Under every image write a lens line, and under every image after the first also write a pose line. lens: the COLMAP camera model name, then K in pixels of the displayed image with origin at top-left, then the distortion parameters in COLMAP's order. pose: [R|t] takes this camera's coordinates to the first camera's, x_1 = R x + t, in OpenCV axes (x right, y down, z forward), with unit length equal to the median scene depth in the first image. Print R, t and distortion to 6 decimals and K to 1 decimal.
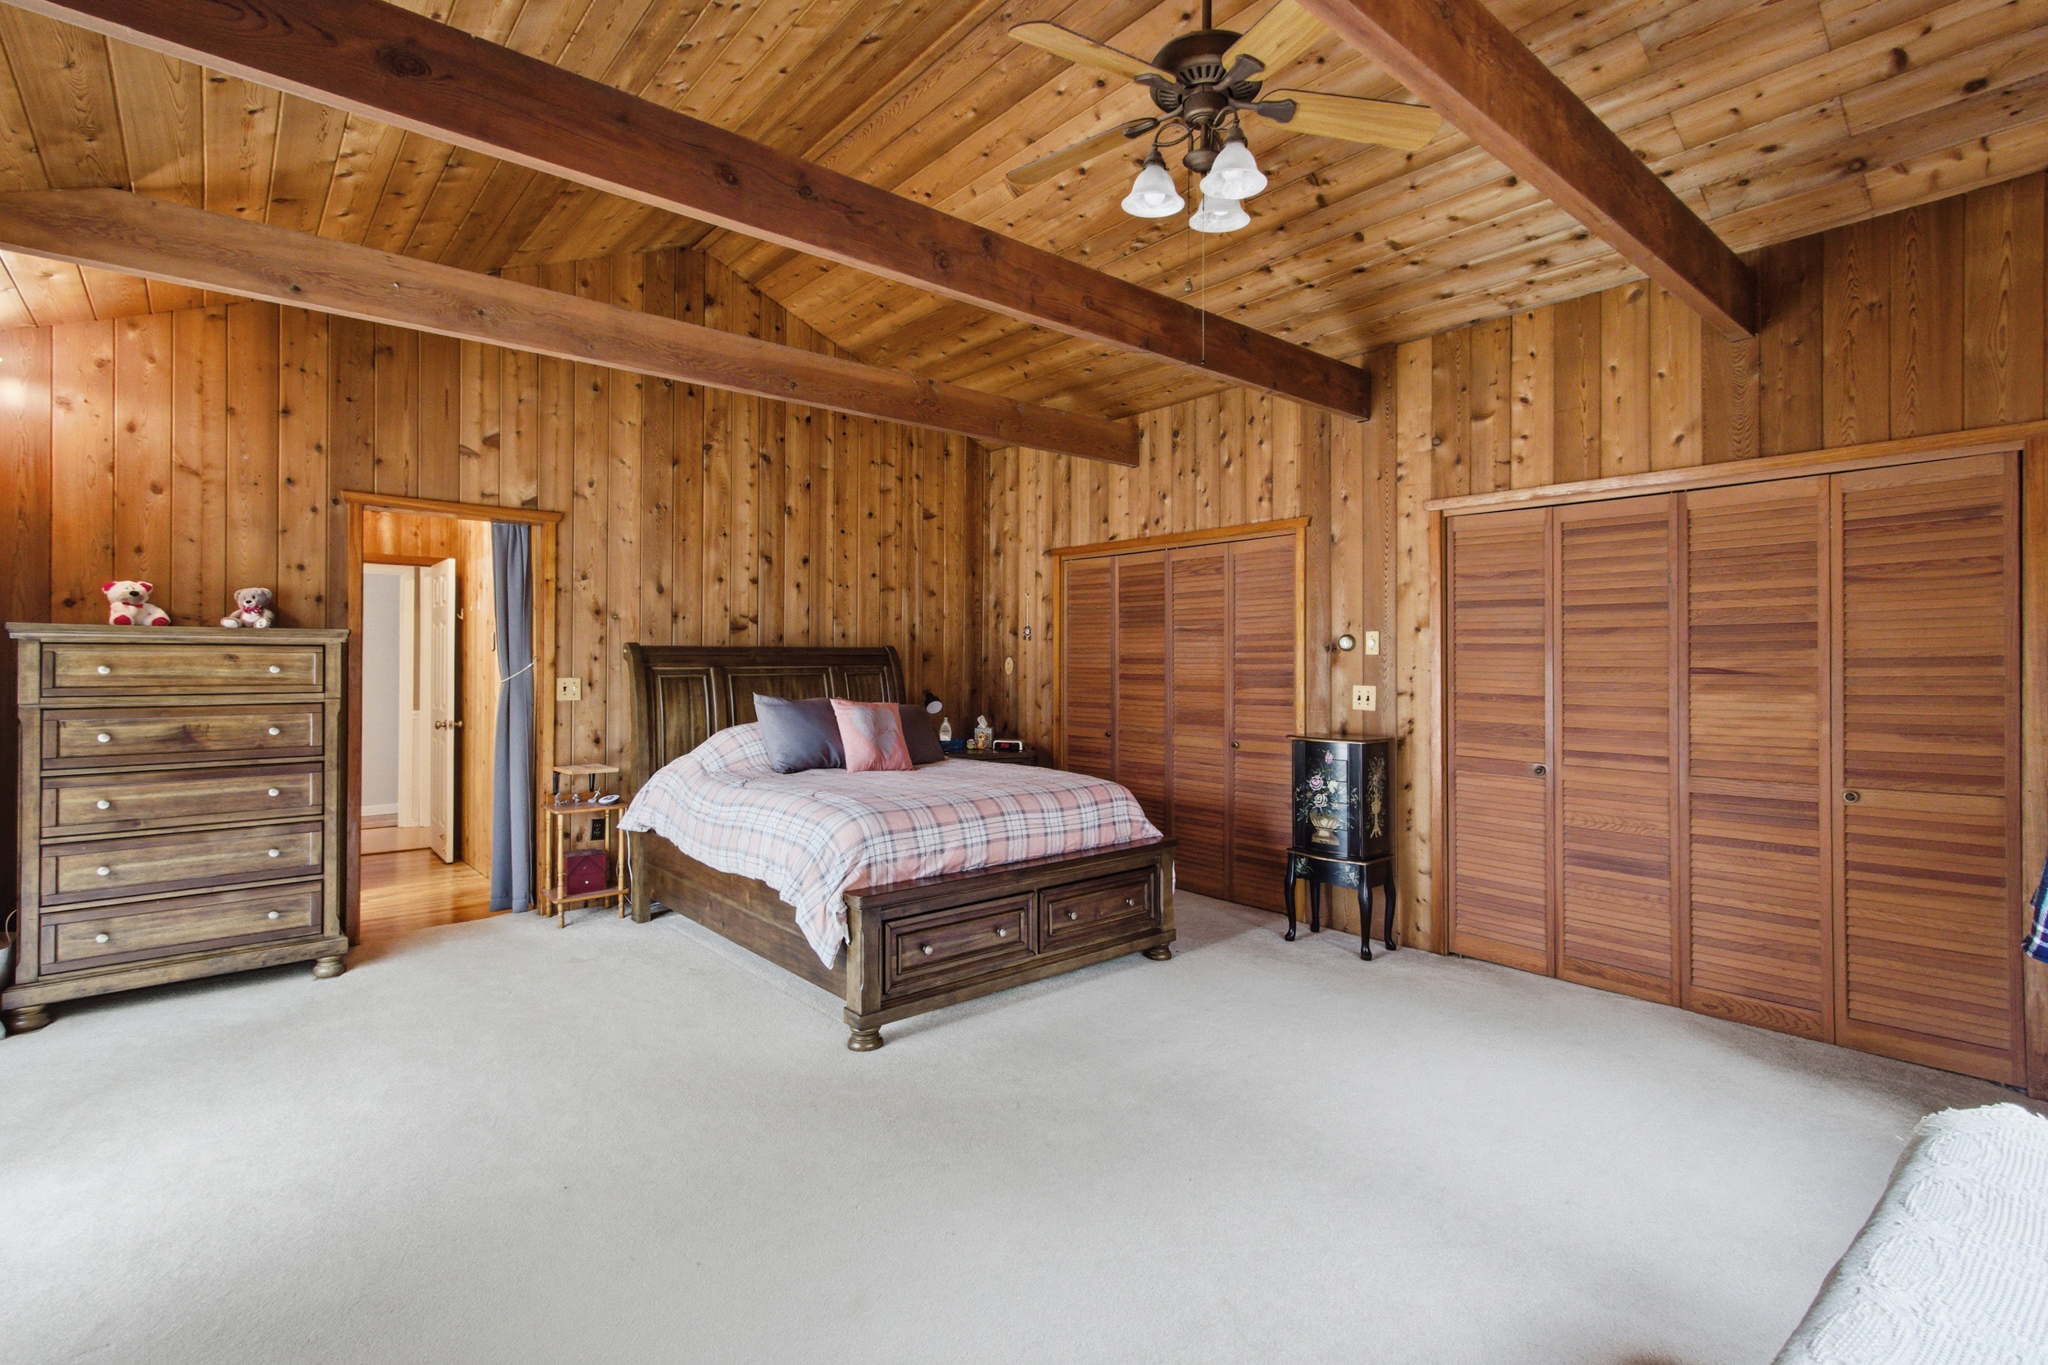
lens RADIAL K [[967.1, 0, 1027.9], [0, 967.1, 660.6], [0, 0, 1]] dist [-0.000688, 0.000017]
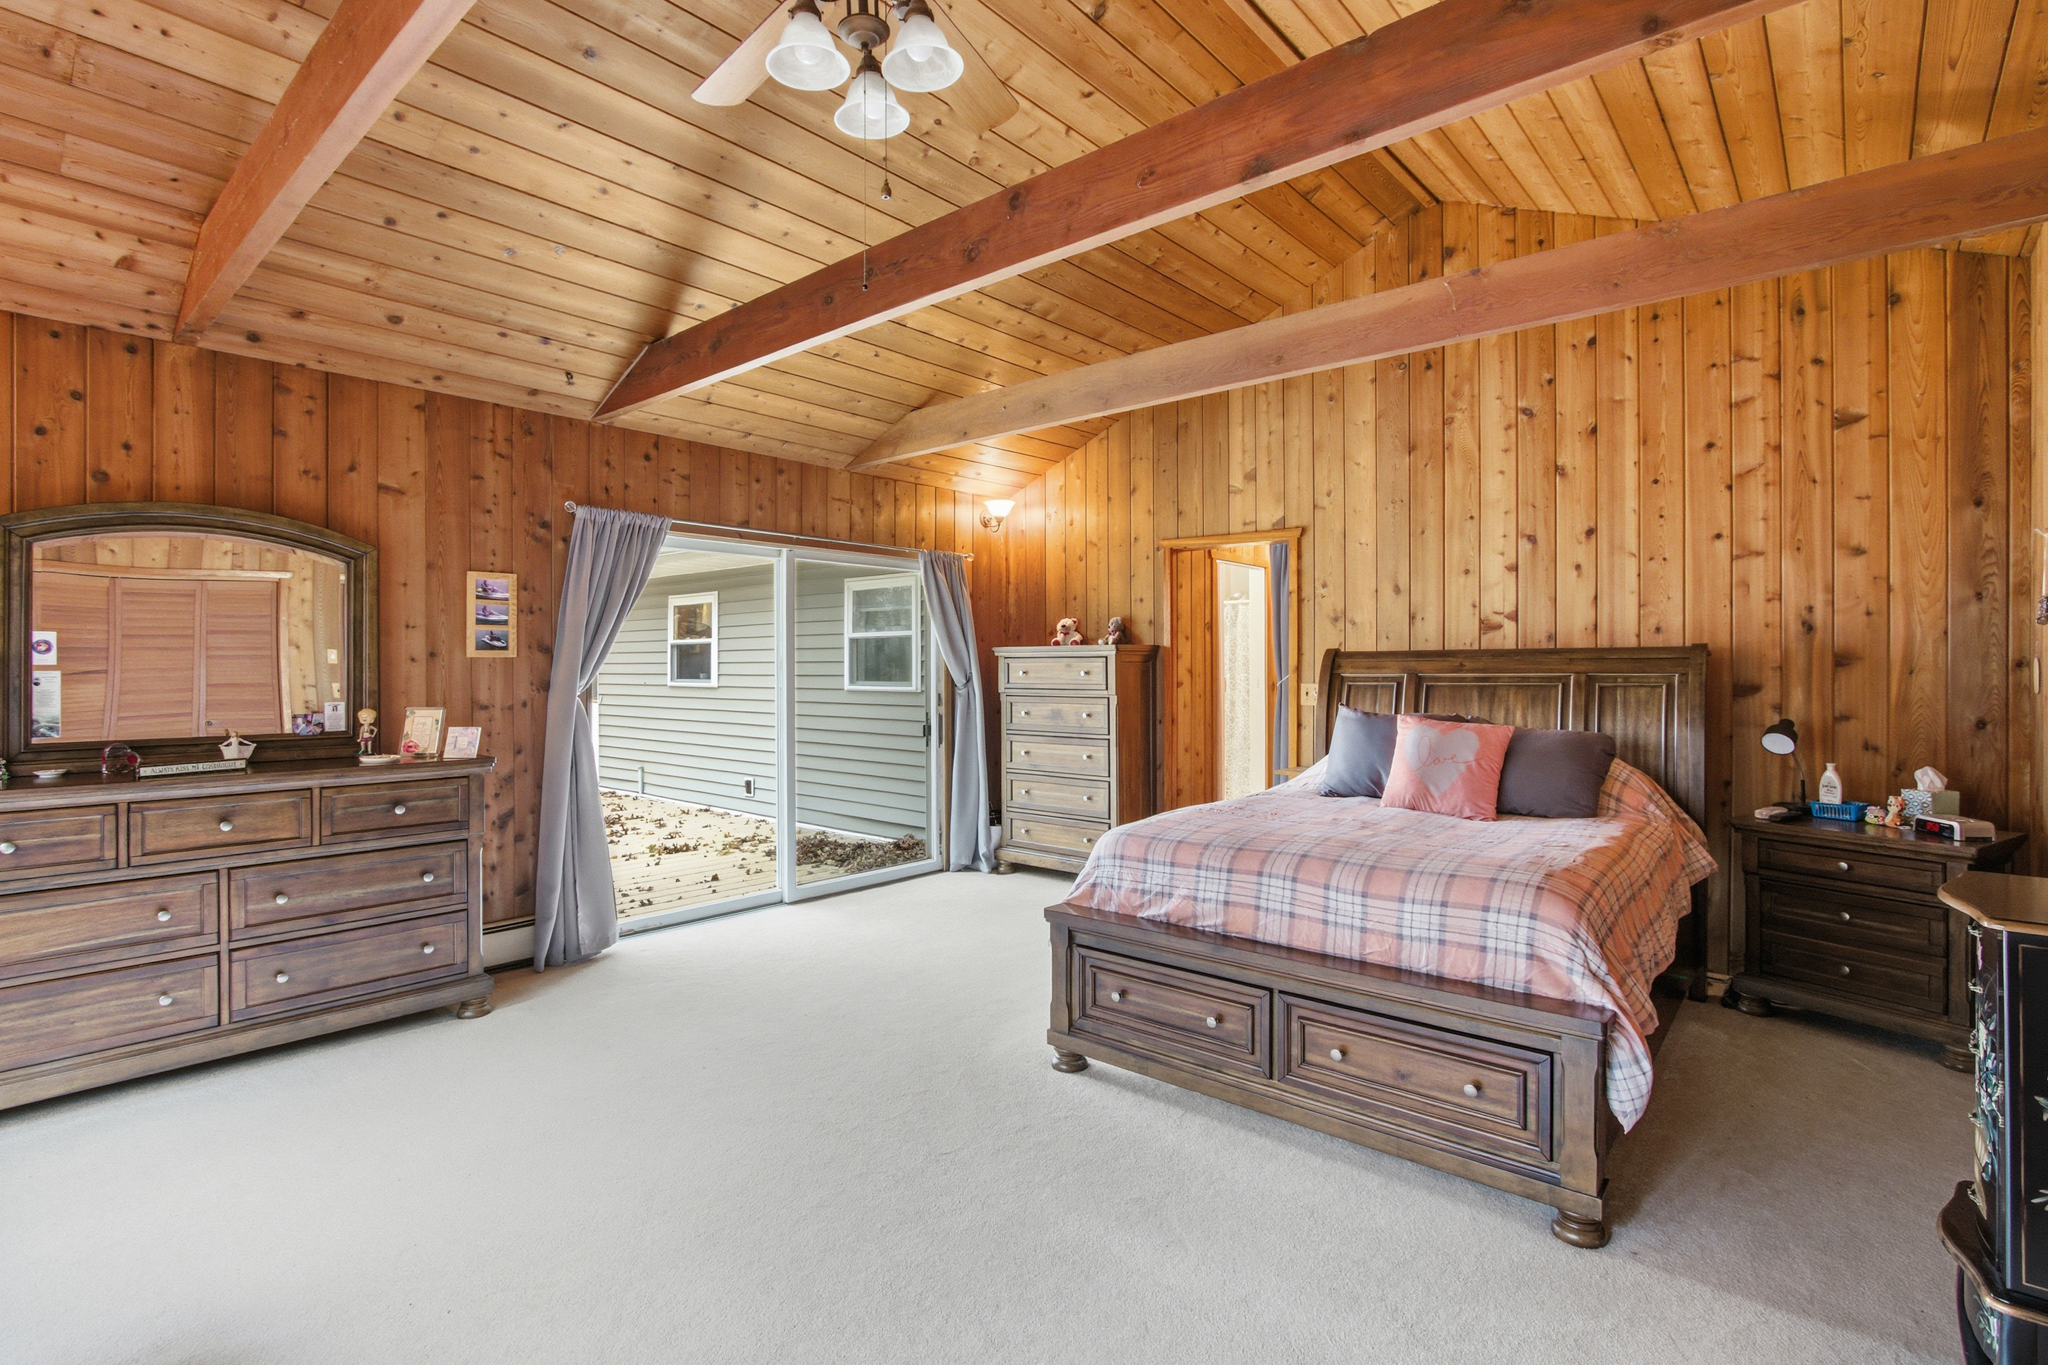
lens RADIAL K [[967.1, 0, 1030.4], [0, 967.1, 671.5], [0, 0, 1]] dist [-0.000688, 0.000017]
pose [[0.155382, 0.005408, -0.987840, 0.497511], [0.002891, 0.999978, 0.005929, -0.002018], [0.987850, -0.003777, 0.155363, 0.517802]]
